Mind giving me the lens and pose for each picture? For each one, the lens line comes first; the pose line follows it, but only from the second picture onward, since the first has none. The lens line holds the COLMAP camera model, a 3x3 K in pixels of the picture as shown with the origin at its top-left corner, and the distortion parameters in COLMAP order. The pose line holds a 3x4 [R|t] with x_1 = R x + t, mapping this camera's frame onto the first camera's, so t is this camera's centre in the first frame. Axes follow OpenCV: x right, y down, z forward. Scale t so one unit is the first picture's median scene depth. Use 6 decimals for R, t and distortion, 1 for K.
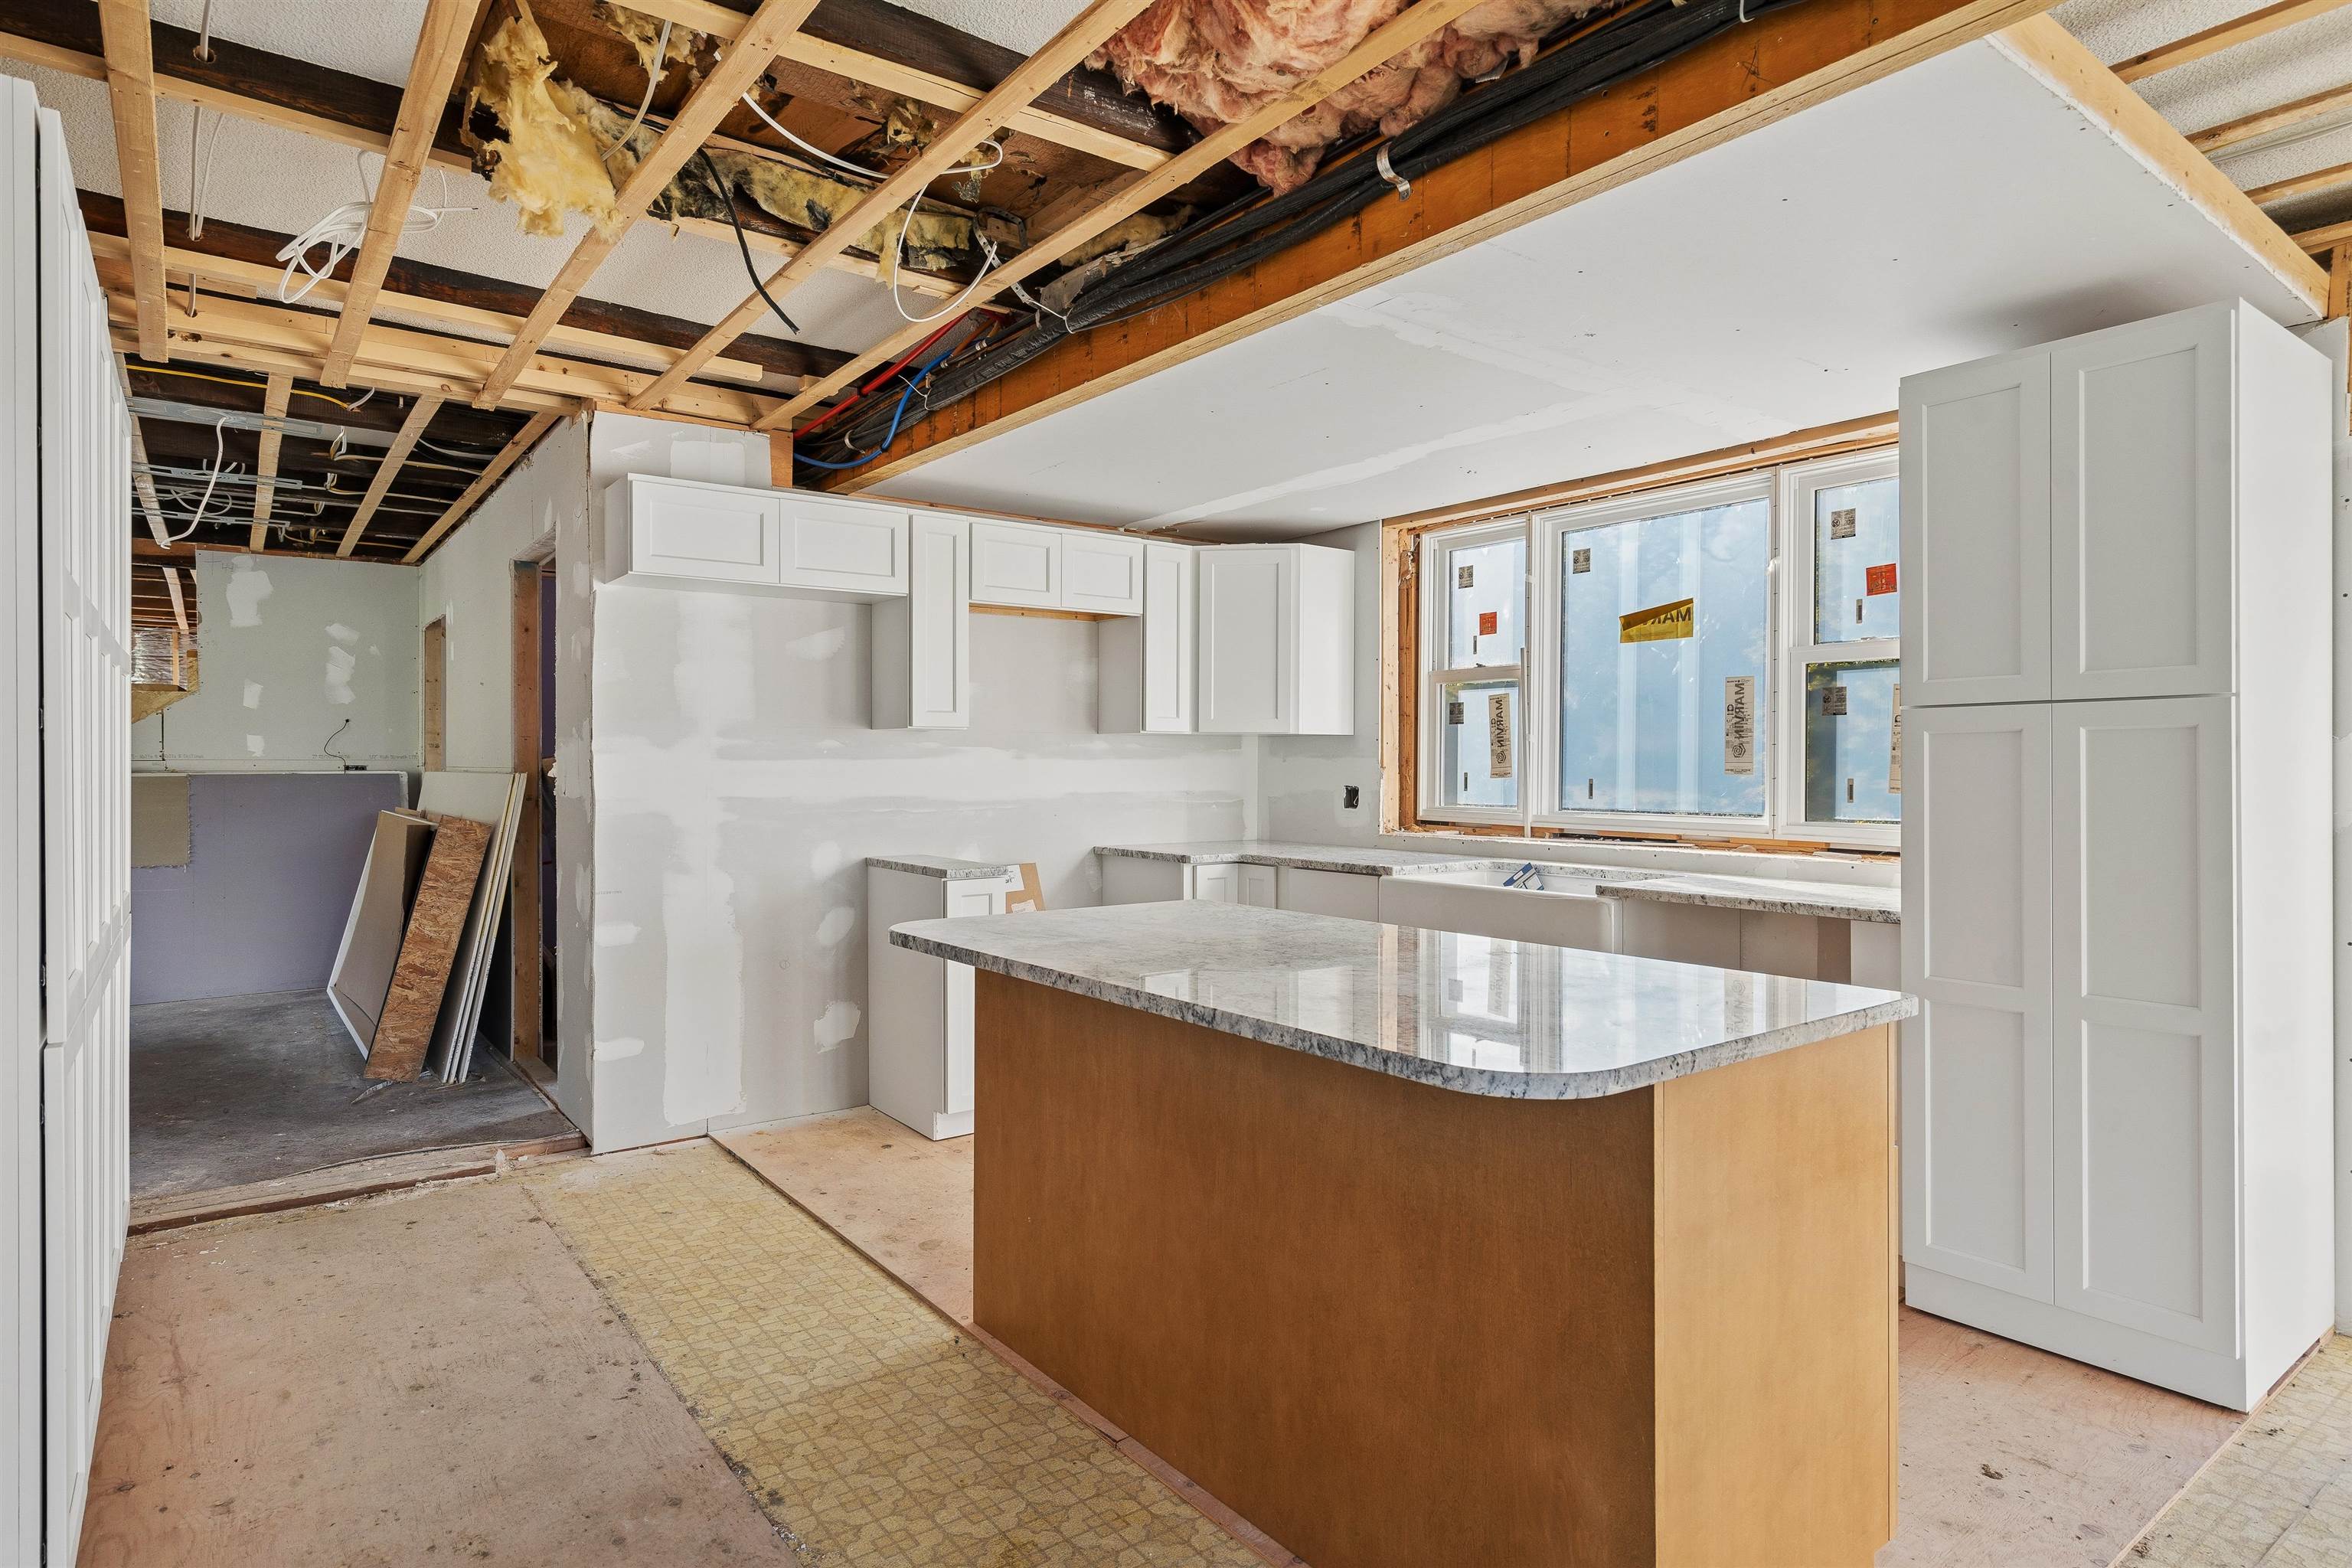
lens RADIAL K [[1247.7, 0, 1166.2], [0, 1247.7, 775.3], [0, 0, 1]] dist [0.000332, -0.001358]
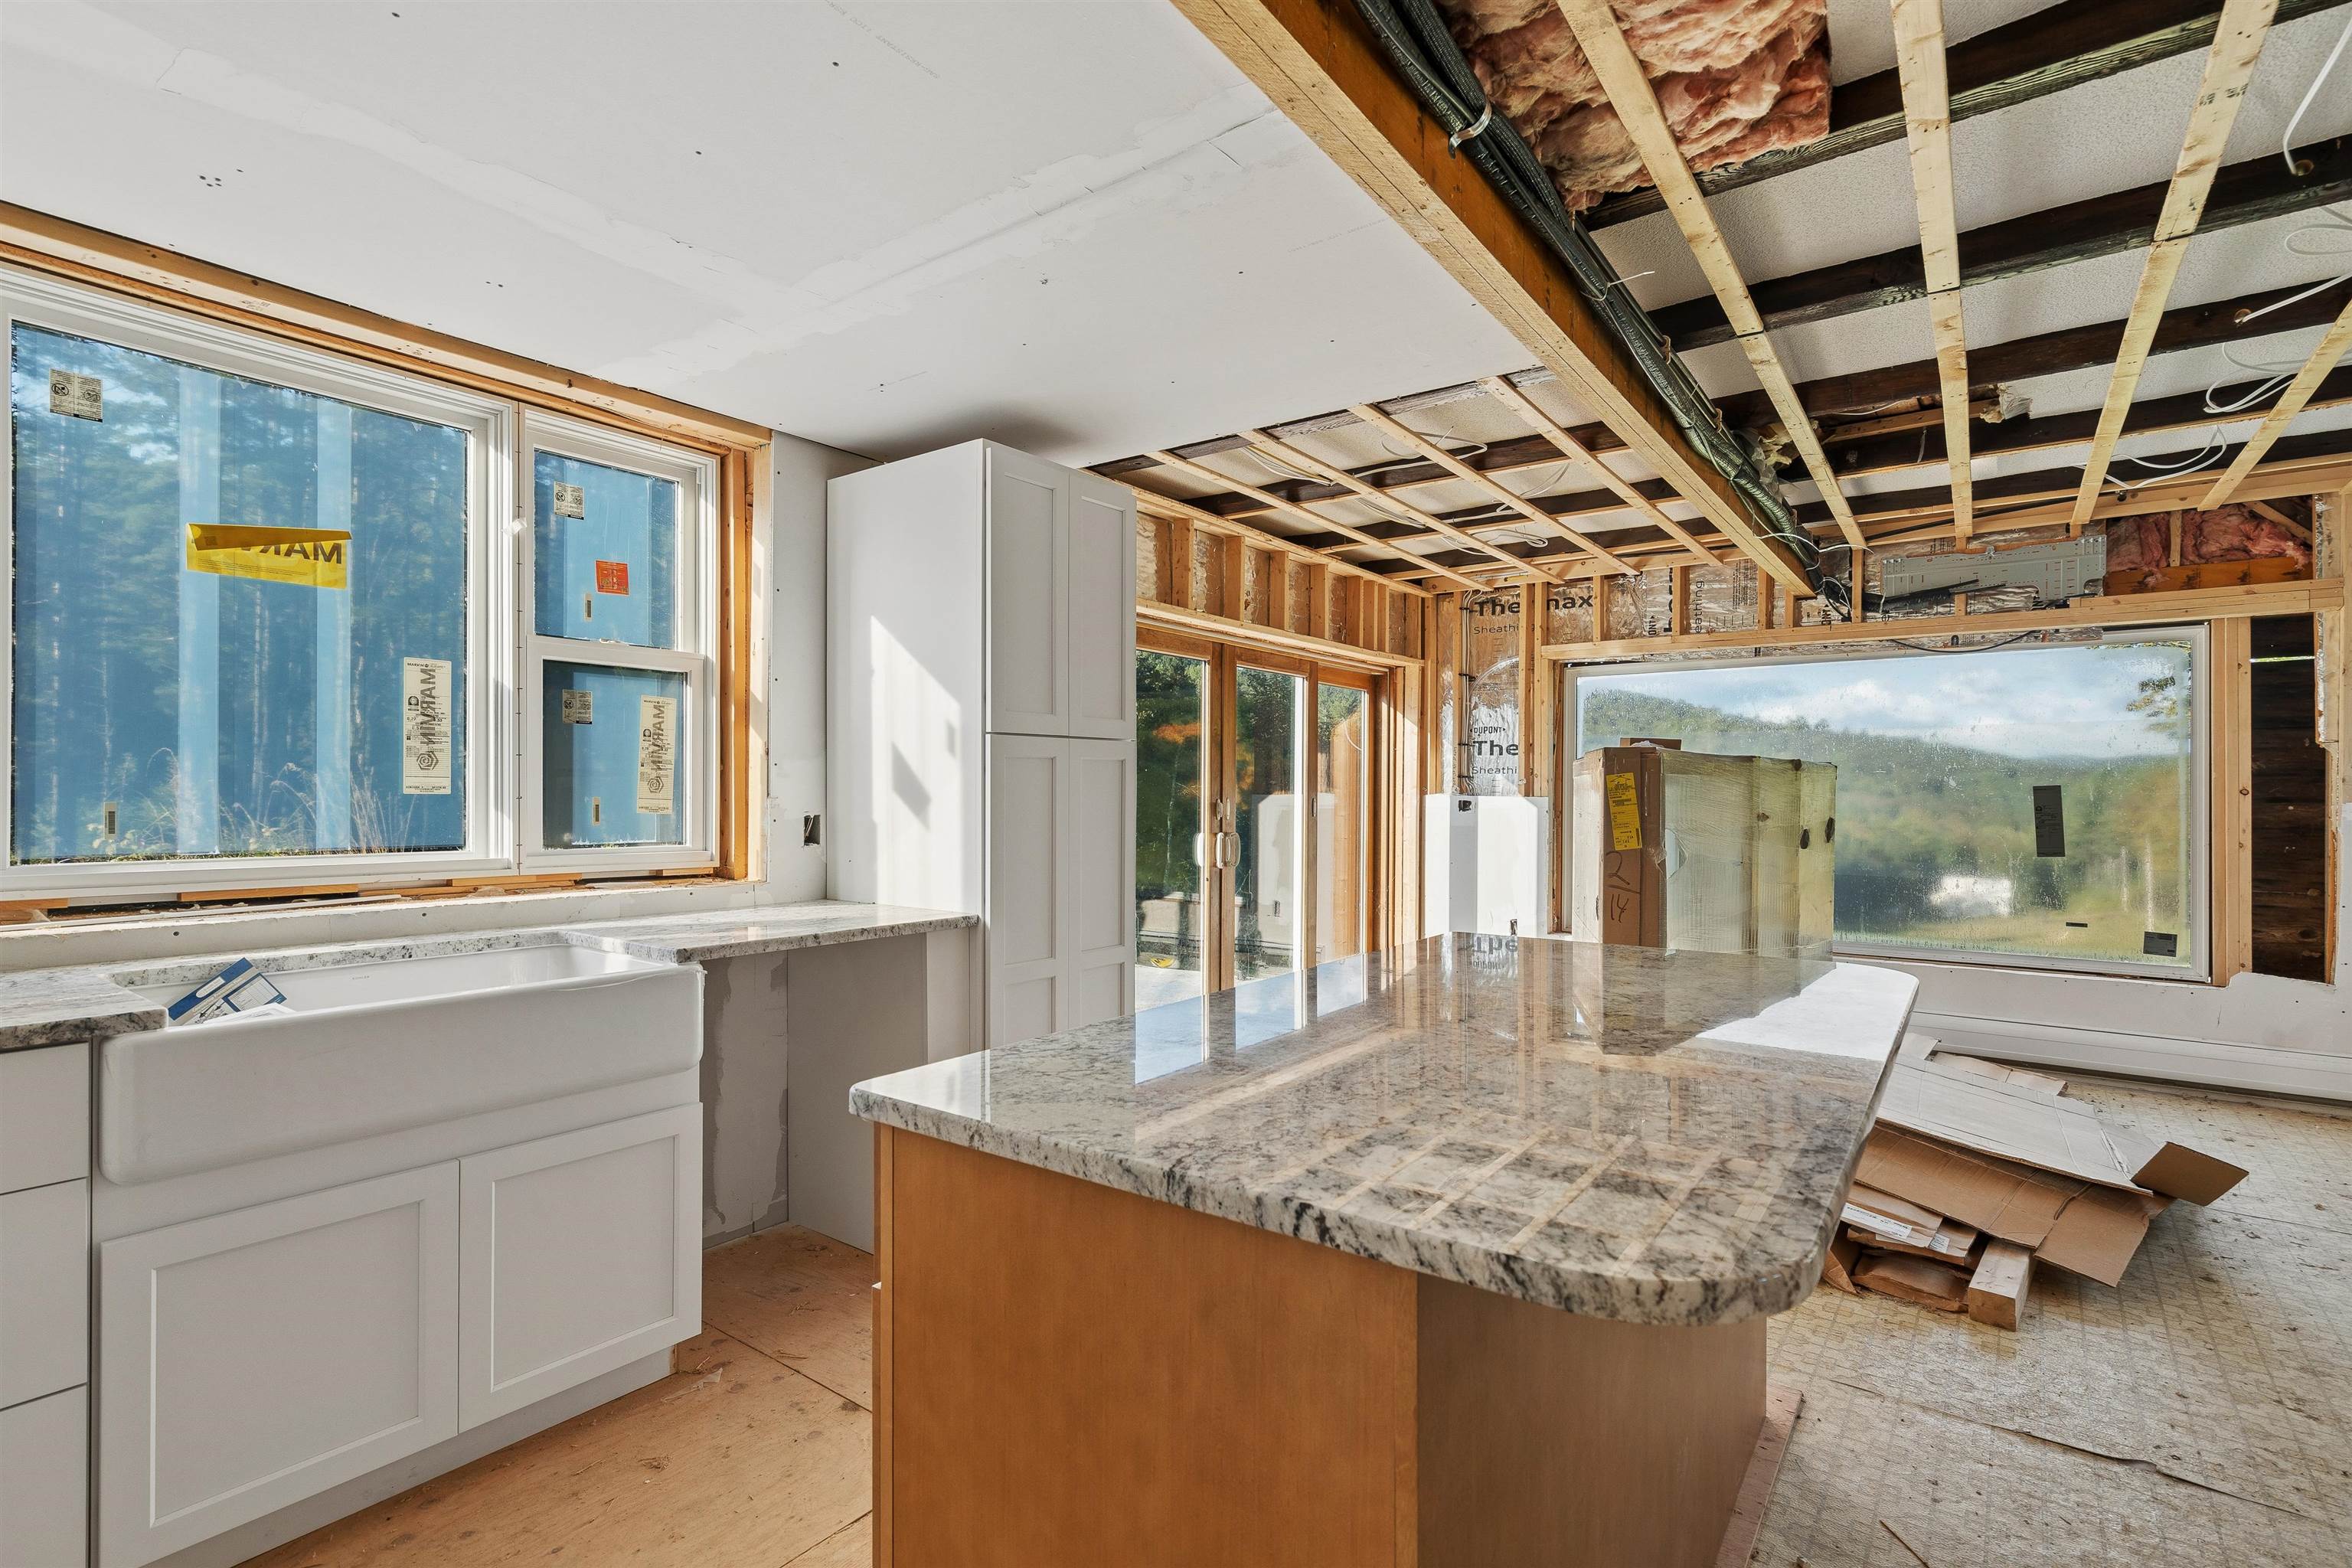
lens RADIAL K [[1070.0, 0, 1180.1], [0, 1070.0, 798.1], [0, 0, 1]] dist [-0.007925, 0.002883]
pose [[-0.266178, -0.003456, 0.963918, -0.251875], [0.005263, 0.999973, 0.005039, 0.001079], [-0.963910, 0.006414, -0.266152, 0.721226]]
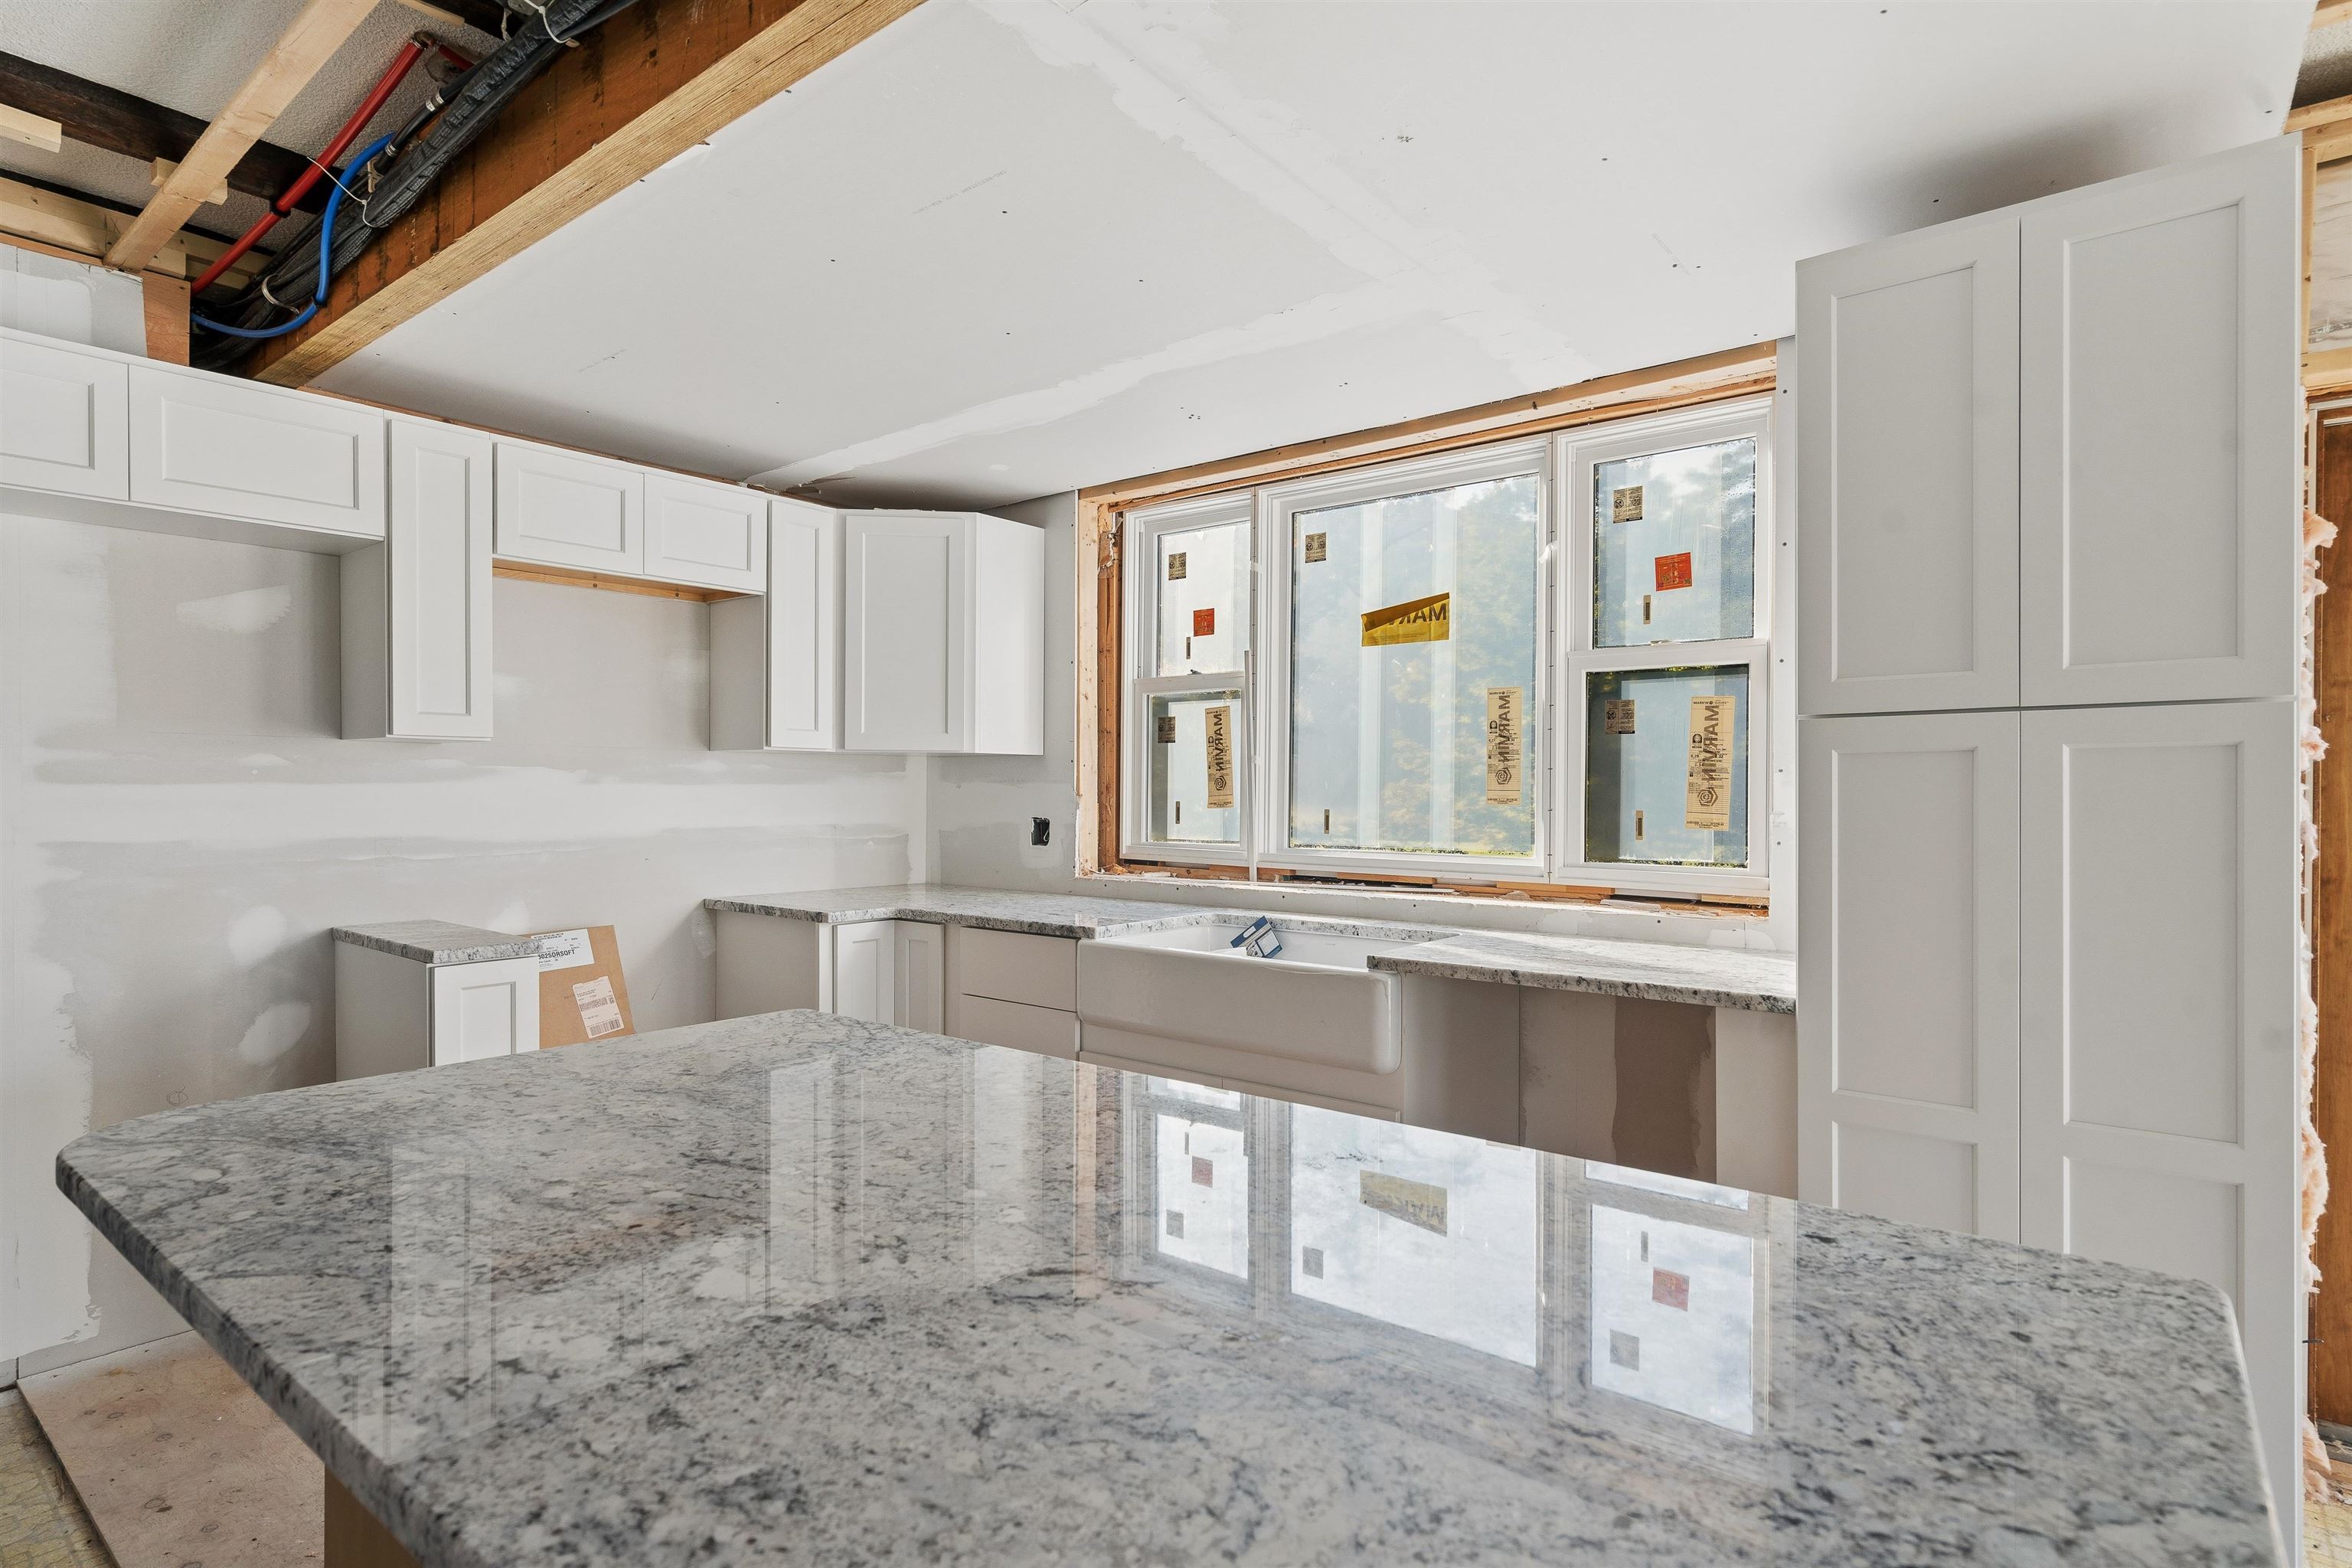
lens RADIAL K [[1190.3, 0, 1145.1], [0, 1190.3, 796.1], [0, 0, 1]] dist [-0.001182, 0.000584]
pose [[0.972351, 0.000734, 0.233524, 0.040228], [-0.000173, 0.999997, -0.002423, -0.004465], [-0.233525, 0.002316, 0.972348, 0.276369]]
